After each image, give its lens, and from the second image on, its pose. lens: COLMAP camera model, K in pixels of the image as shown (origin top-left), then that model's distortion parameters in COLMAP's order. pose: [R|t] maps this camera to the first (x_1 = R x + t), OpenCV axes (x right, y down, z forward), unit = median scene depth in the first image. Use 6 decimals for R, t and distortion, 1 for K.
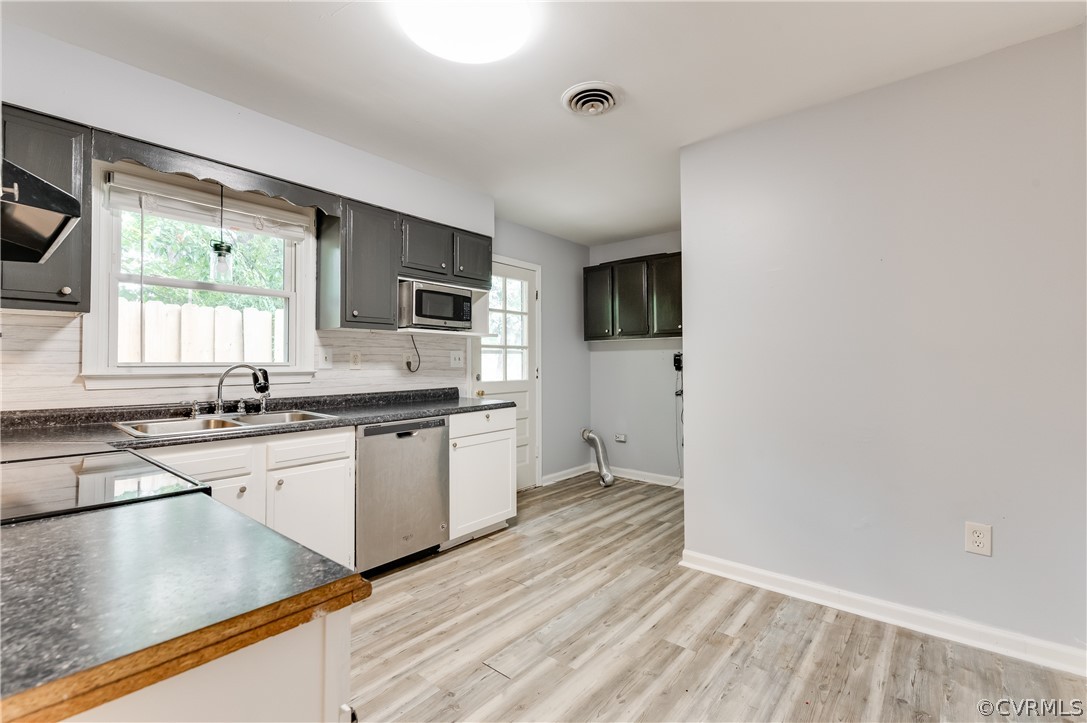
lens RADIAL K [[483.5, 0, 540.6], [0, 483.5, 354.4], [0, 0, 1]] dist [0.006035, -0.001380]
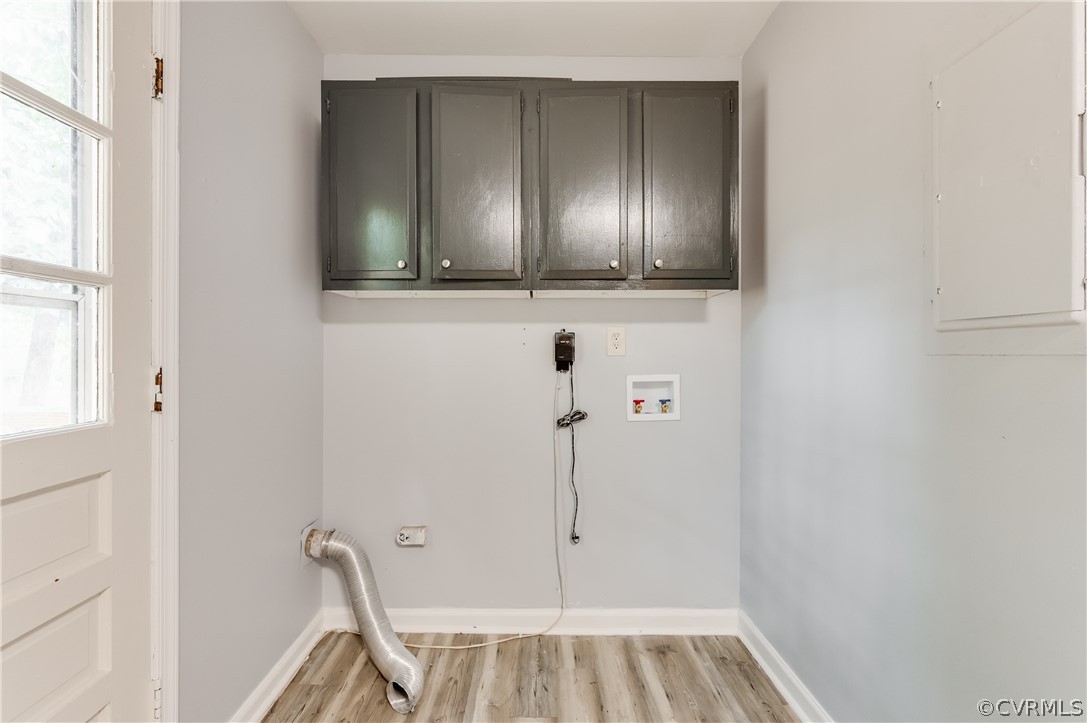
lens RADIAL K [[483.5, 0, 540.6], [0, 483.5, 354.4], [0, 0, 1]] dist [0.006035, -0.001380]
pose [[0.759787, 0.004555, 0.650156, -0.020002], [-0.016993, 0.999773, 0.012855, 0.013179], [-0.649949, -0.020815, 0.759692, 0.672528]]
